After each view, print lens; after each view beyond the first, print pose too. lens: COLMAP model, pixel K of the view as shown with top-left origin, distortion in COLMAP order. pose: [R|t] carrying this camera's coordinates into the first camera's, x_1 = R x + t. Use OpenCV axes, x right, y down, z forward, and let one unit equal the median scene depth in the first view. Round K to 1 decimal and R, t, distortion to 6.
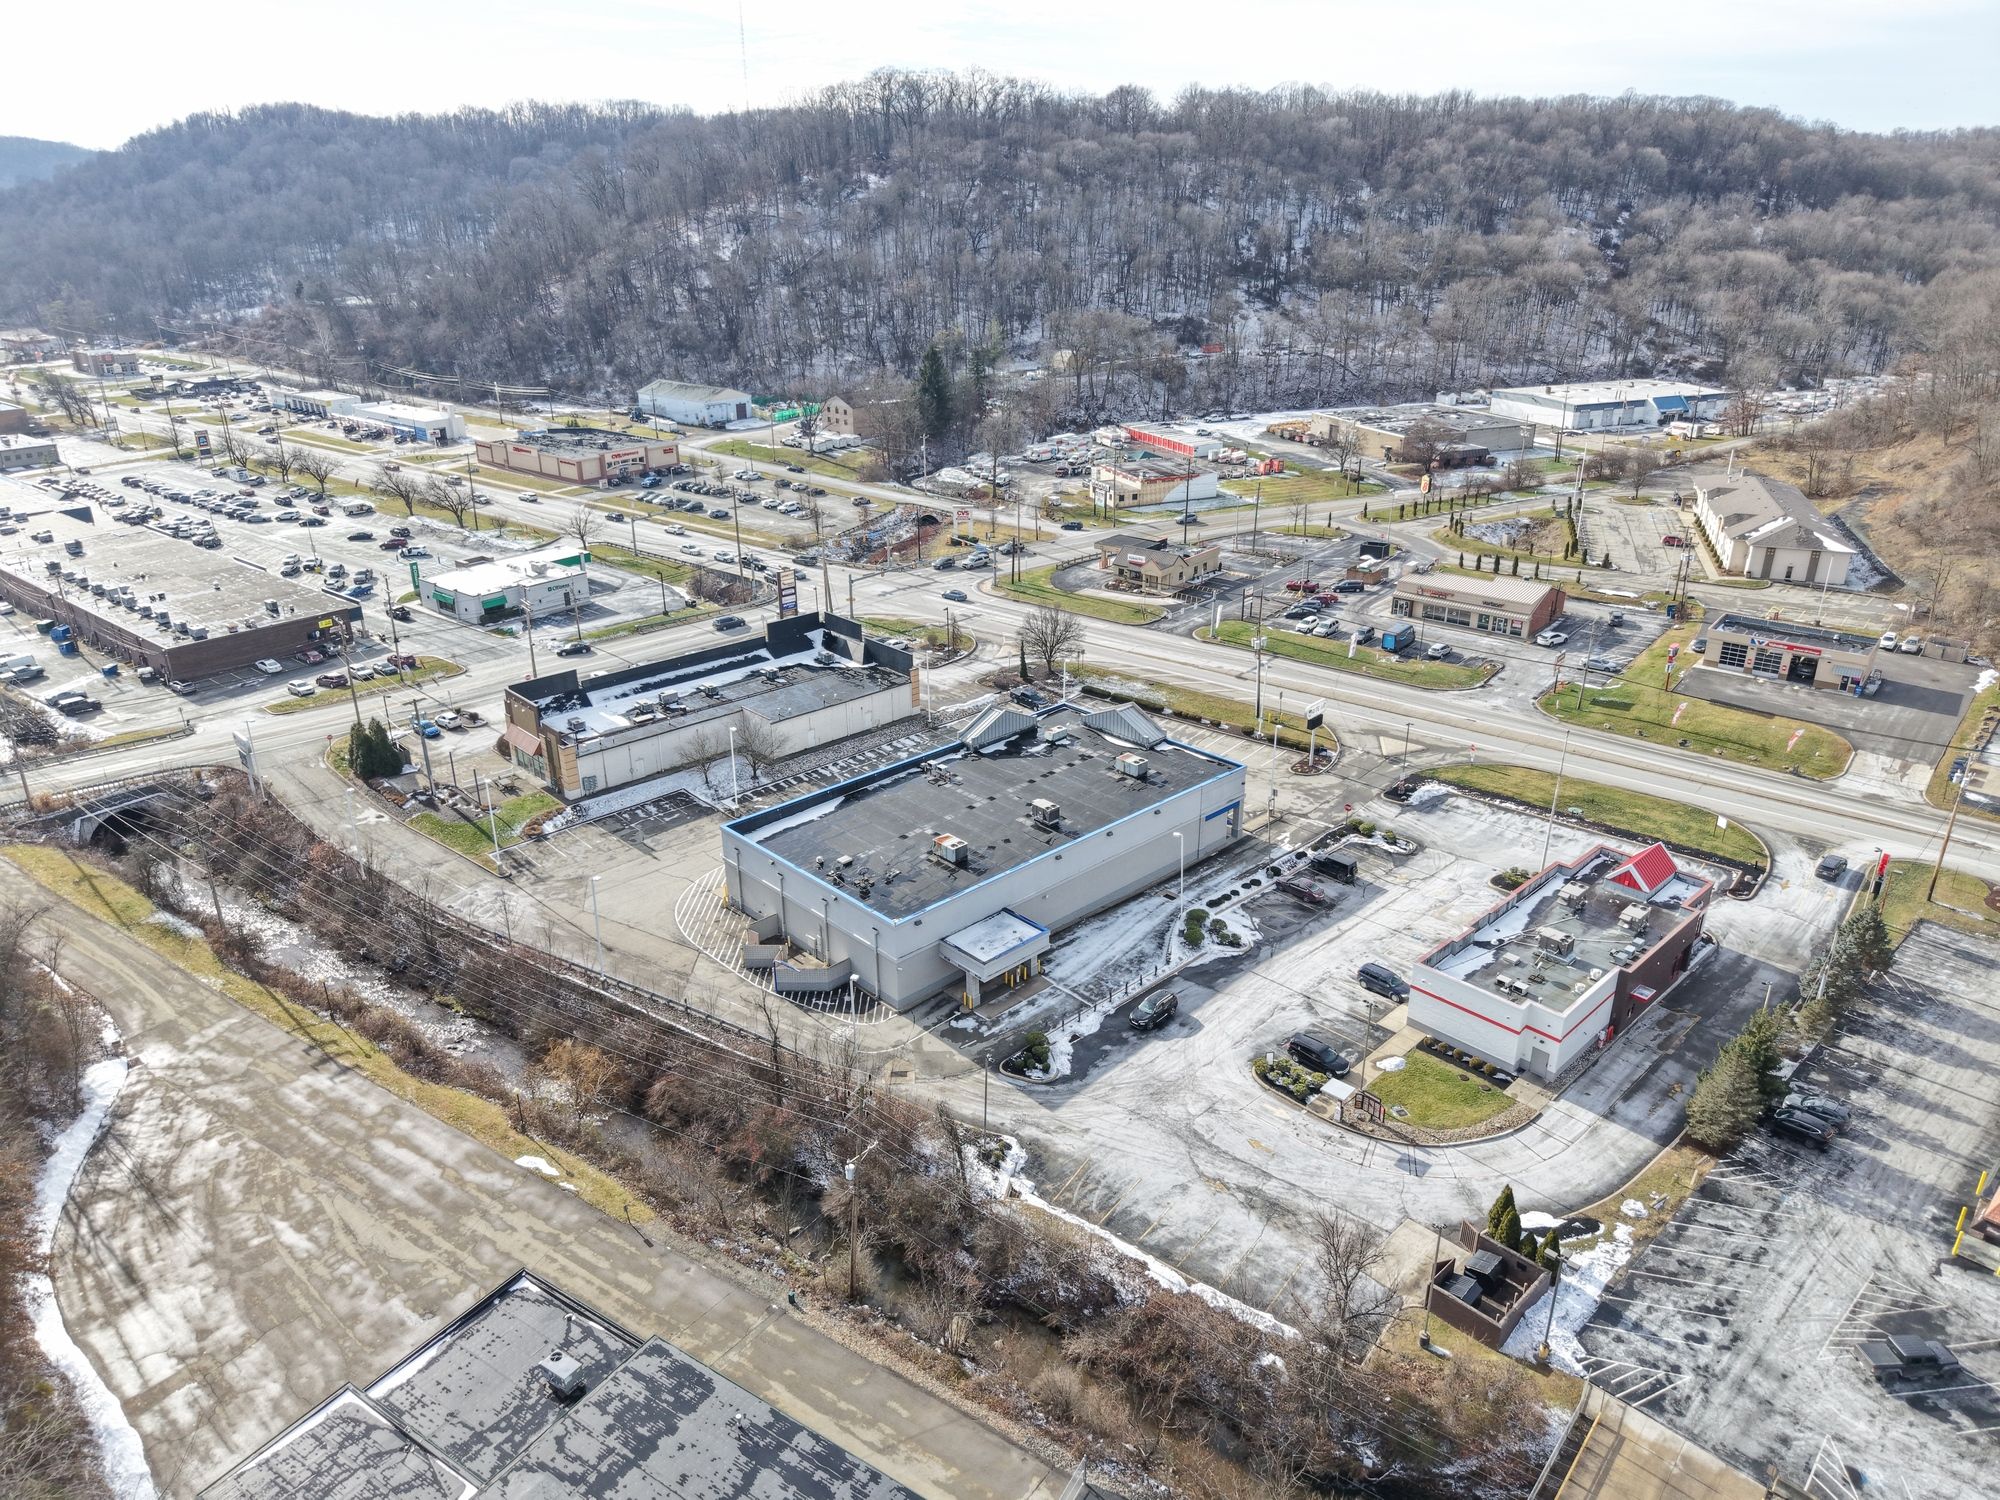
lens RADIAL K [[1335.2, 0, 1004.3], [0, 1335.2, 750.9], [0, 0, 1]] dist [0.025892, -0.029443]
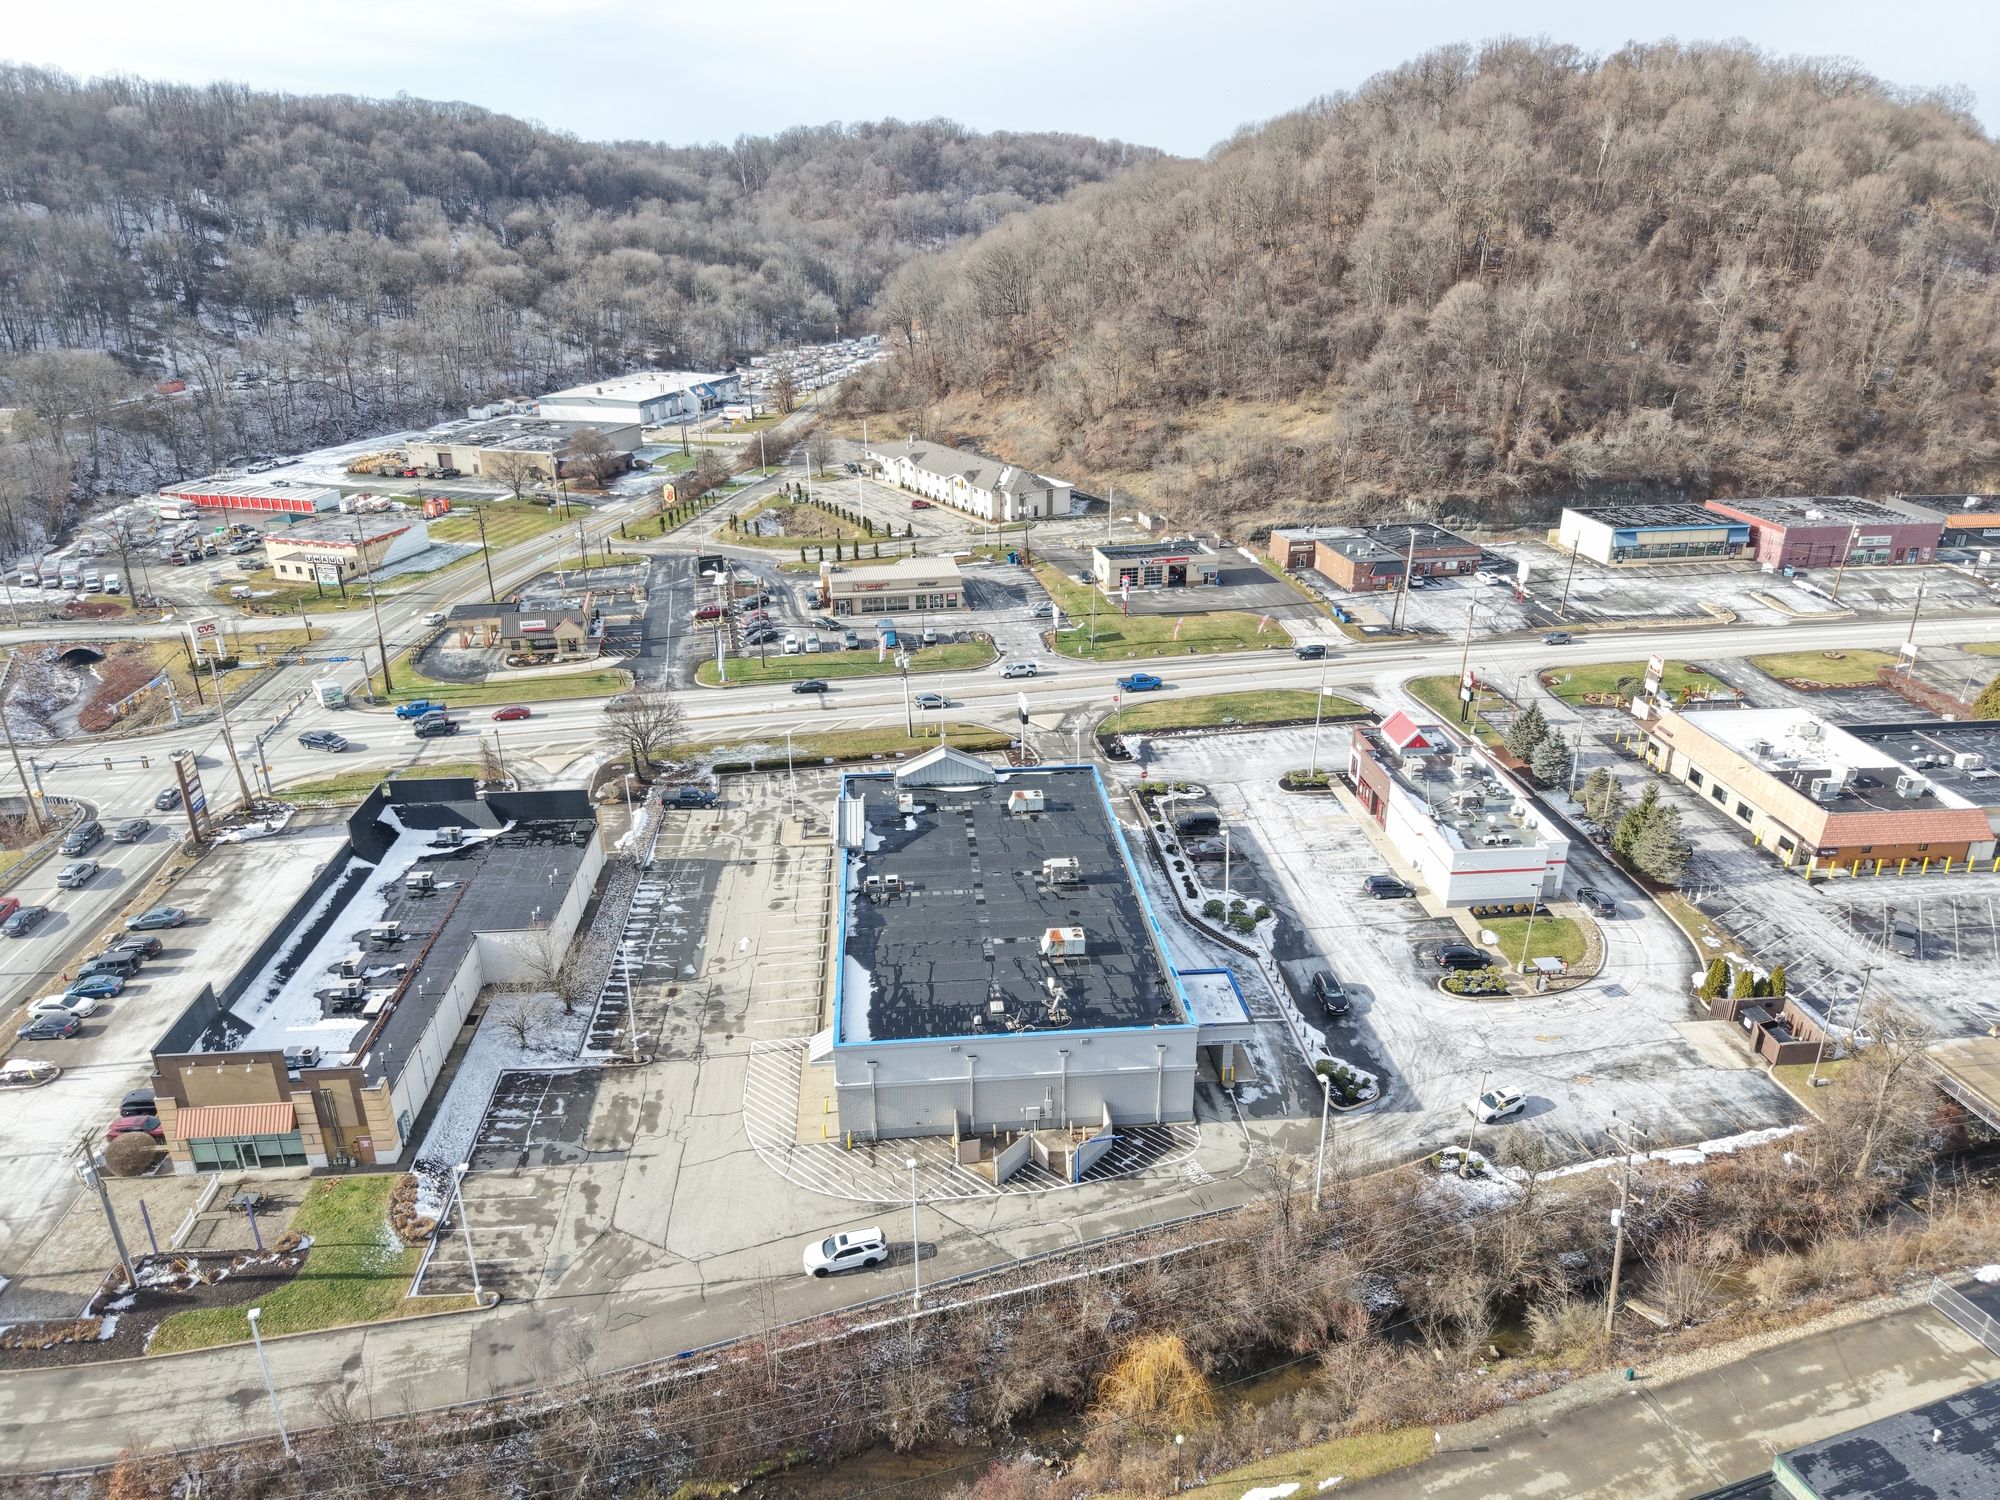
lens RADIAL K [[1338.1, 0, 1003.3], [0, 1338.1, 751.5], [0, 0, 1]] dist [0.014185, -0.014801]
pose [[0.624427, -0.300499, 0.720966, -0.512235], [0.302132, 0.944107, 0.131829, -0.133865], [-0.720283, 0.135509, 0.680316, 0.328181]]
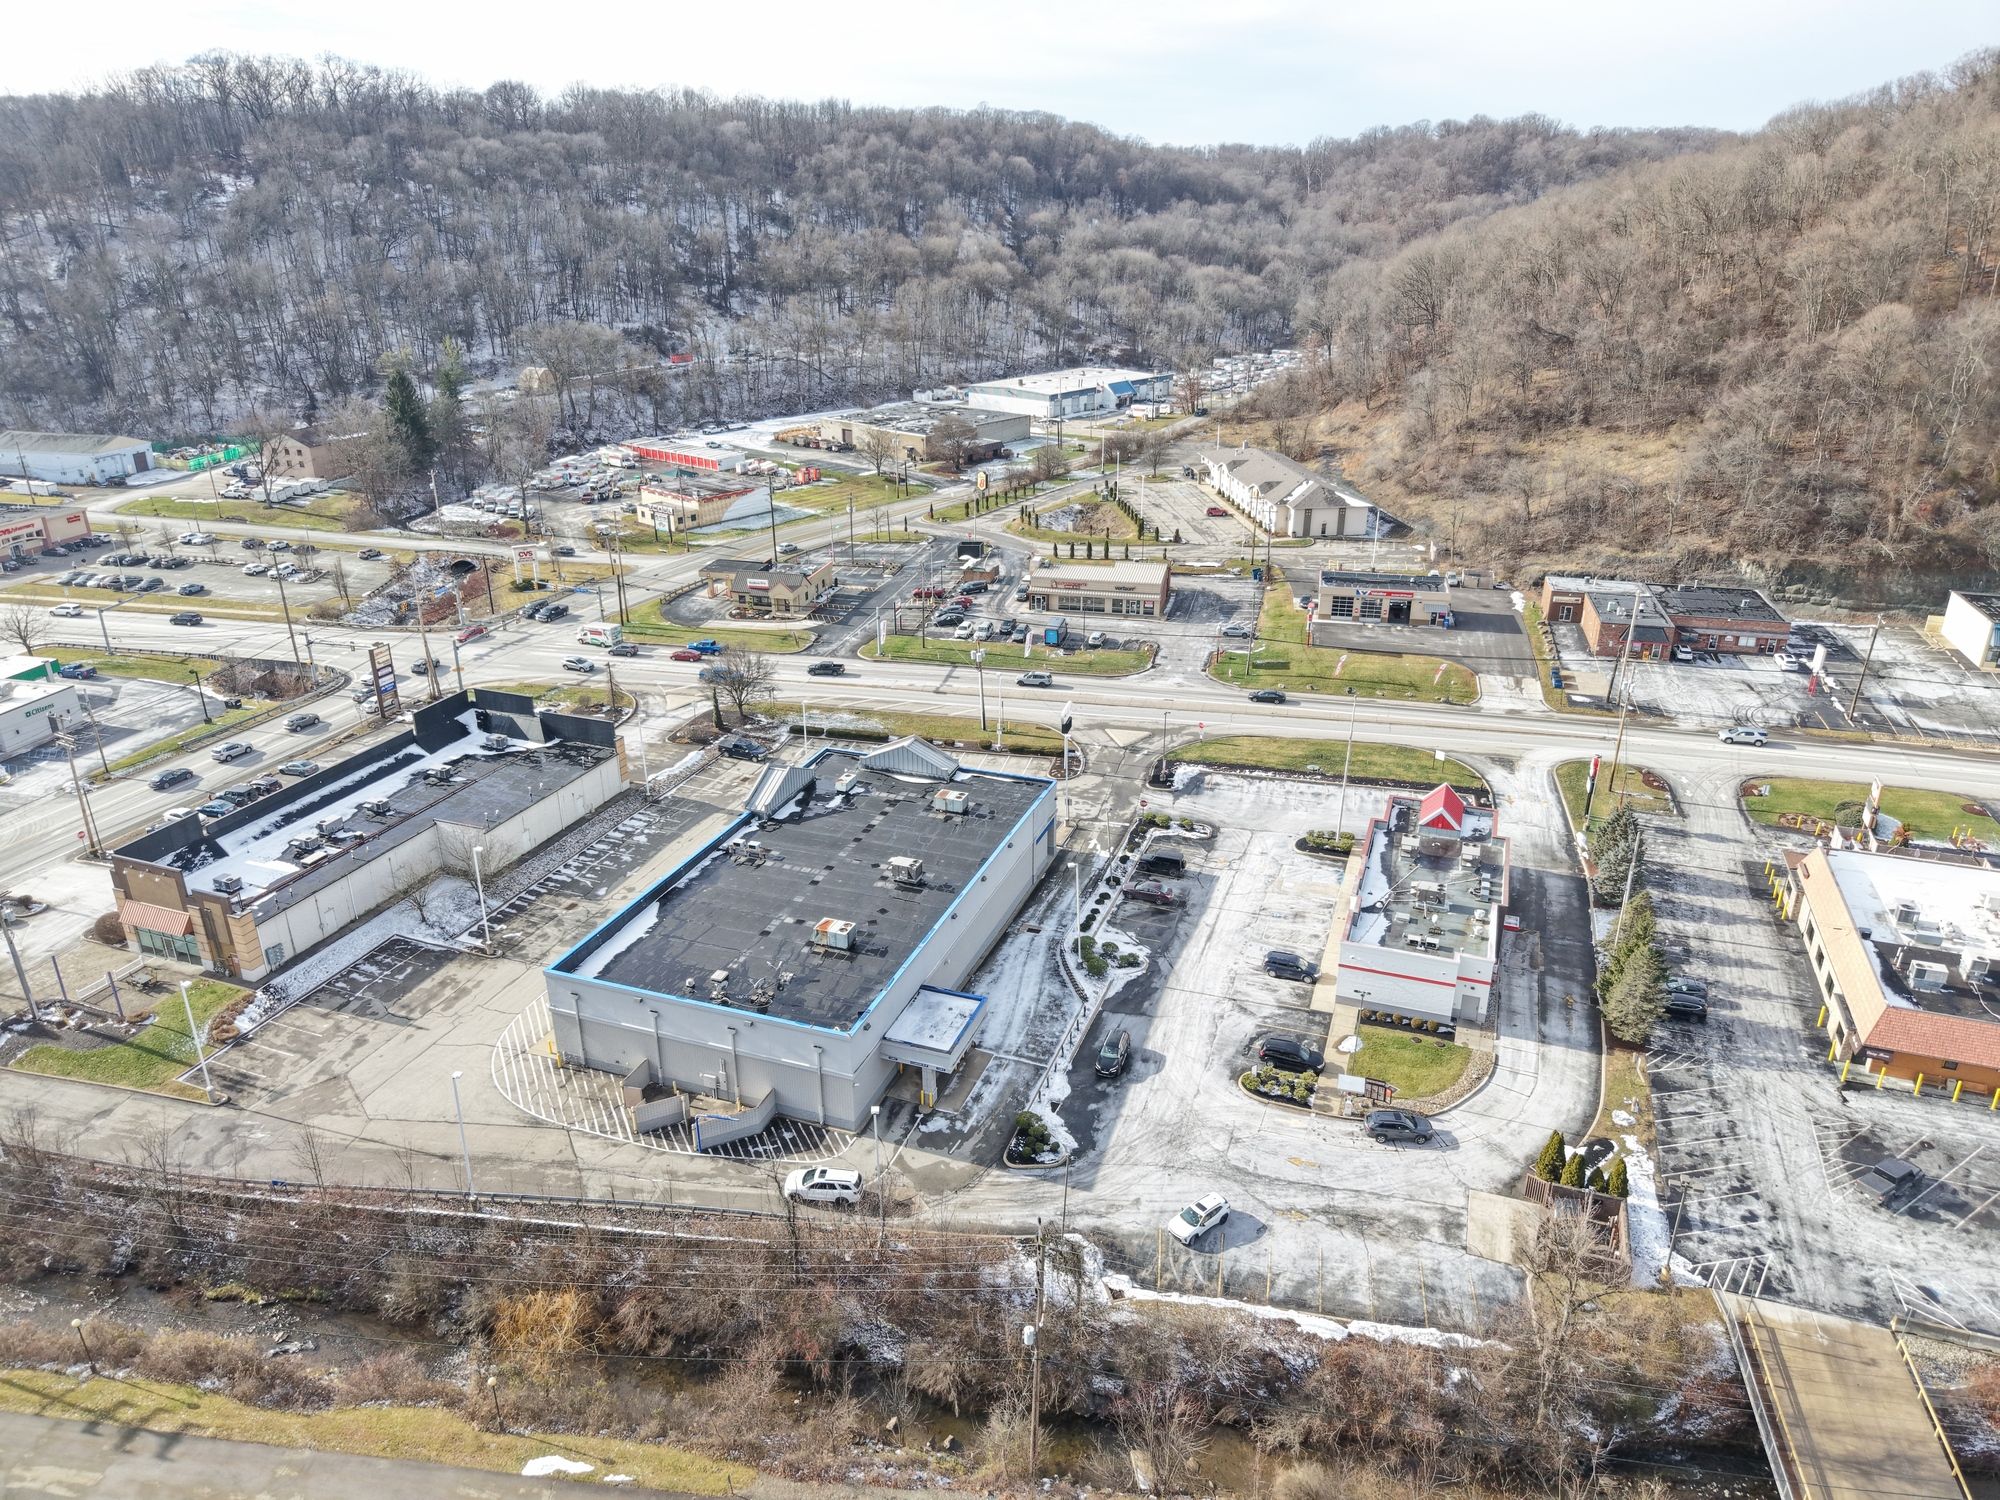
lens RADIAL K [[1338.1, 0, 1003.3], [0, 1338.1, 751.5], [0, 0, 1]] dist [0.014185, -0.014801]
pose [[0.897285, -0.168624, 0.407977, -0.218599], [0.169954, 0.984890, 0.033284, -0.043530], [-0.407424, 0.039472, 0.912386, 0.113155]]
